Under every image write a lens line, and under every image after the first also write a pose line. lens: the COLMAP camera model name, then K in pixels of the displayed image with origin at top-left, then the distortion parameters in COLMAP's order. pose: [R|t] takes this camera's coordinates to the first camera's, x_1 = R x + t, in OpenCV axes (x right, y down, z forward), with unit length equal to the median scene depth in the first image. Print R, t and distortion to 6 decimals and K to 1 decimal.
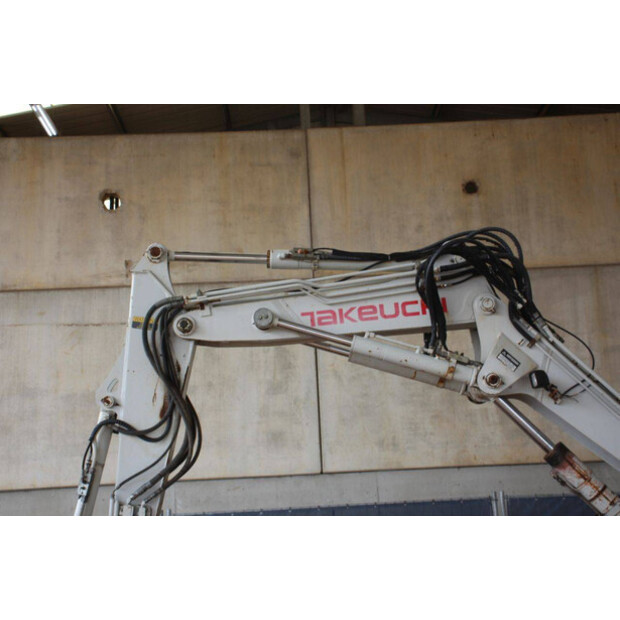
lens RADIAL K [[973.1, 0, 311.0], [0, 973.1, 314.3], [0, 0, 1]] dist [0.135891, 0.000000]
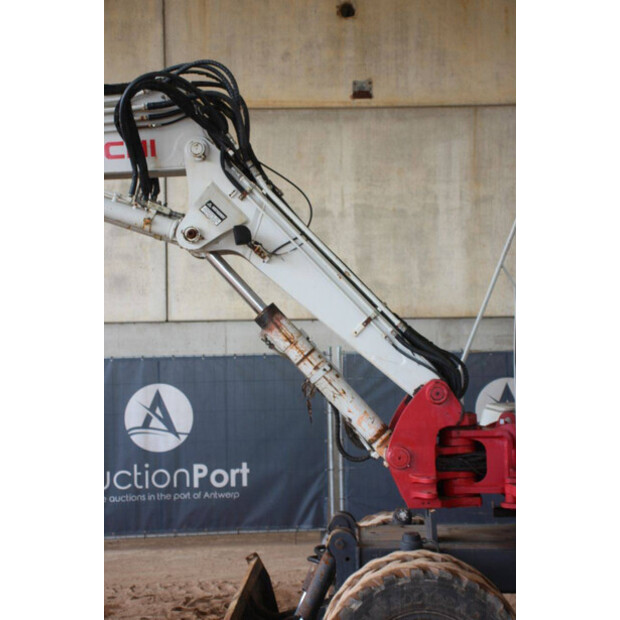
lens RADIAL K [[1031.8, 0, 308.2], [0, 1031.8, 314.6], [0, 0, 1]] dist [0.189823, 0.000000]
pose [[0.999362, 0.035588, 0.003134, 0.279234], [-0.035630, 0.986398, 0.160464, -0.017185], [0.002620, -0.160474, 0.987037, 0.030118]]
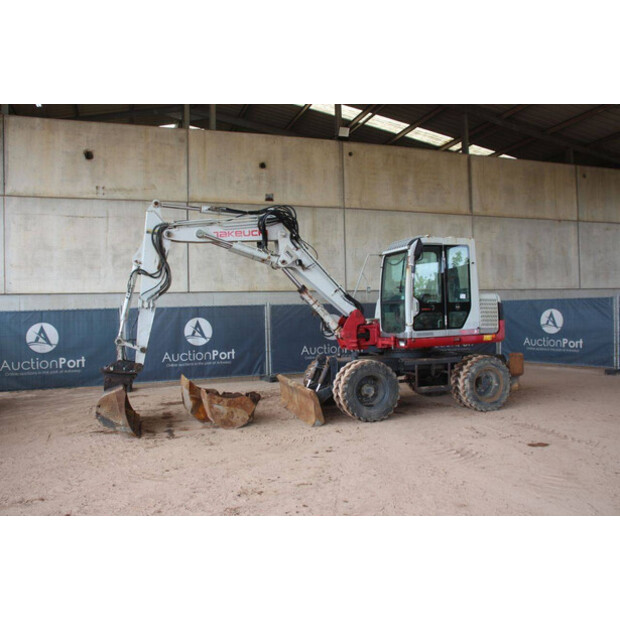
lens RADIAL K [[553.9, 0, 311.1], [0, 553.9, 314.4], [0, 0, 1]] dist [-0.139845, 0.130578]
pose [[0.951430, 0.028252, 0.306566, -0.204034], [-0.087858, 0.979287, 0.182421, -0.075970], [-0.295063, -0.200495, 0.934206, -0.490402]]
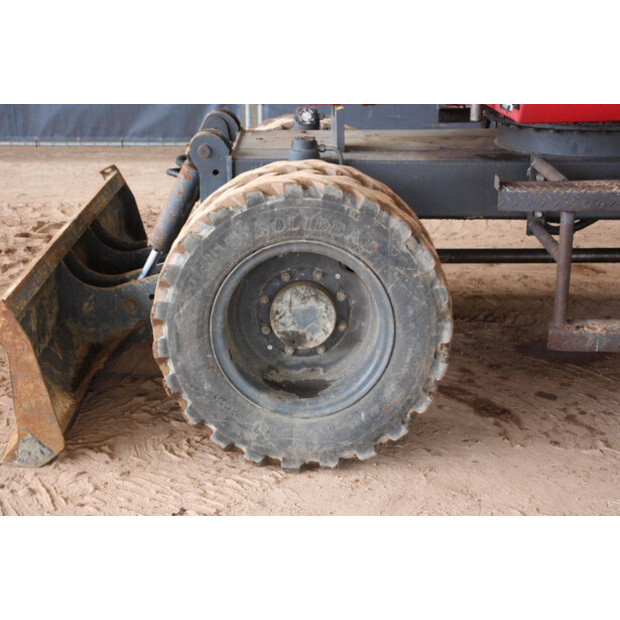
lens RADIAL K [[1266.4, 0, 309.9], [0, 1266.4, 309.6], [0, 0, 1]] dist [0.266466, 0.000000]
pose [[0.997543, 0.046953, 0.051998, 0.344069], [-0.065791, 0.882915, 0.464900, 0.038796], [-0.024081, -0.467178, 0.883835, 0.146726]]
